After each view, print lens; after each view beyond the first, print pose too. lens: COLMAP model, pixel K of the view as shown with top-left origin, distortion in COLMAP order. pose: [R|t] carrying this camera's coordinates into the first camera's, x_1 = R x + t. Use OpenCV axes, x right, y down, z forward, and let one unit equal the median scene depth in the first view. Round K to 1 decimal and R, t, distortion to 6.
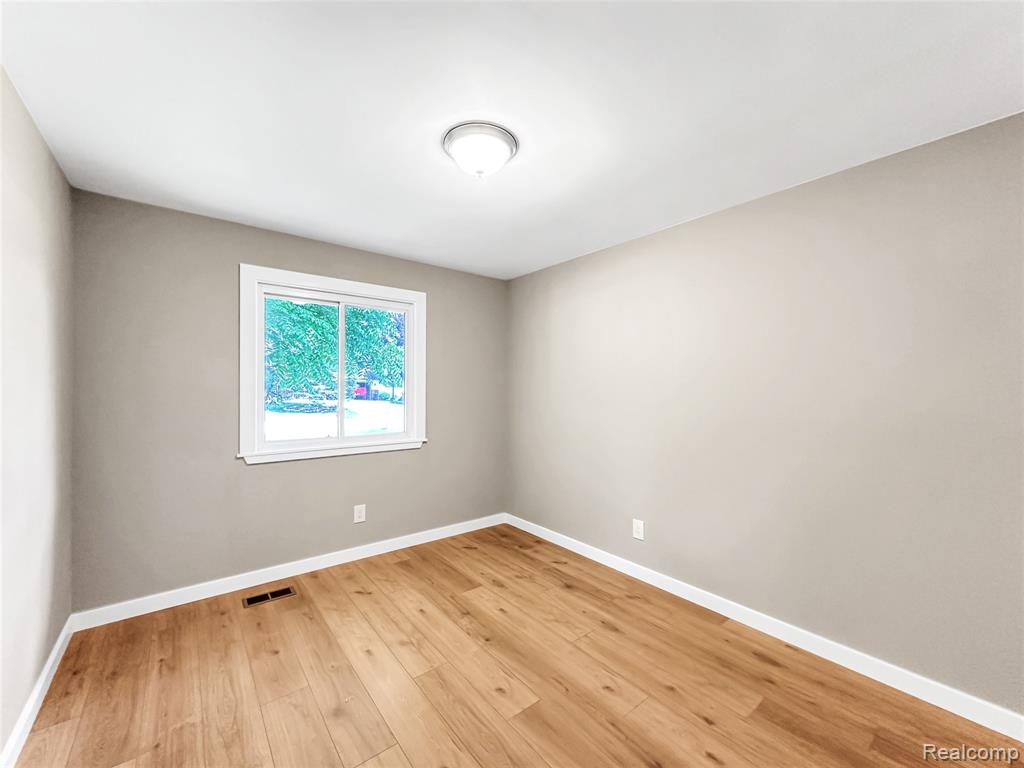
lens RADIAL K [[415.9, 0, 513.6], [0, 415.9, 377.8], [0, 0, 1]] dist [-0.009172, -0.000235]
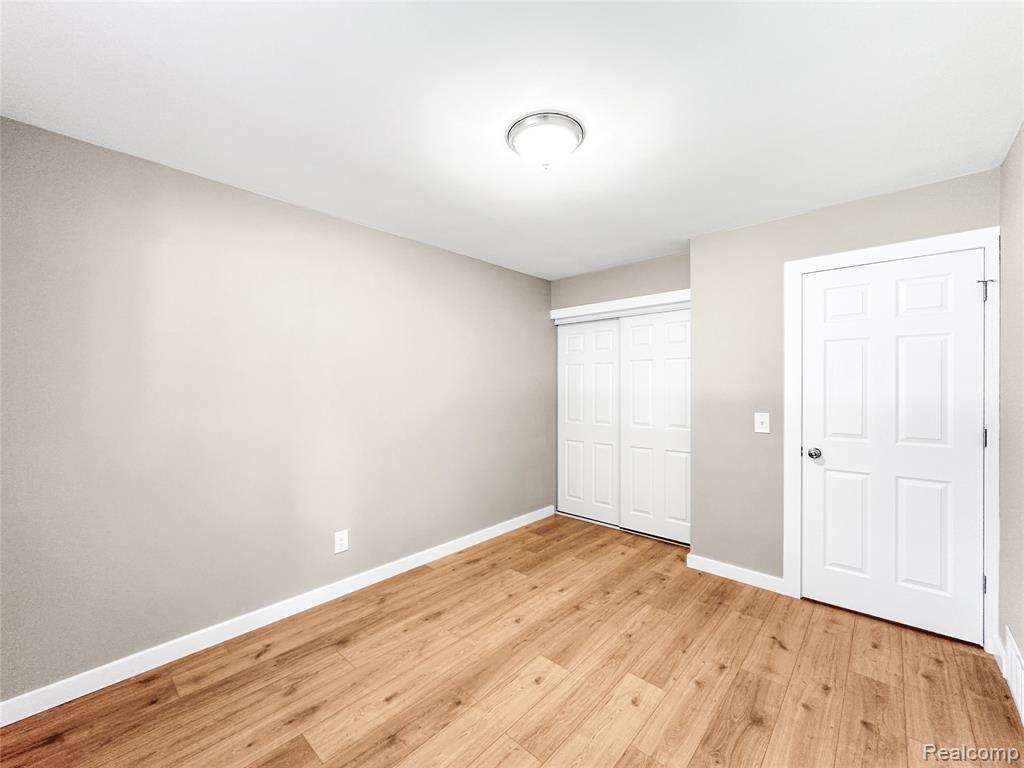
lens RADIAL K [[420.6, 0, 512.0], [0, 420.6, 384.0], [0, 0, 1]] dist [-0.003662, 0.000028]
pose [[-0.170047, -0.001869, 0.985434, -0.818343], [-0.020472, 0.999789, -0.001636, 0.021713], [-0.985223, -0.020452, -0.170049, 0.986727]]
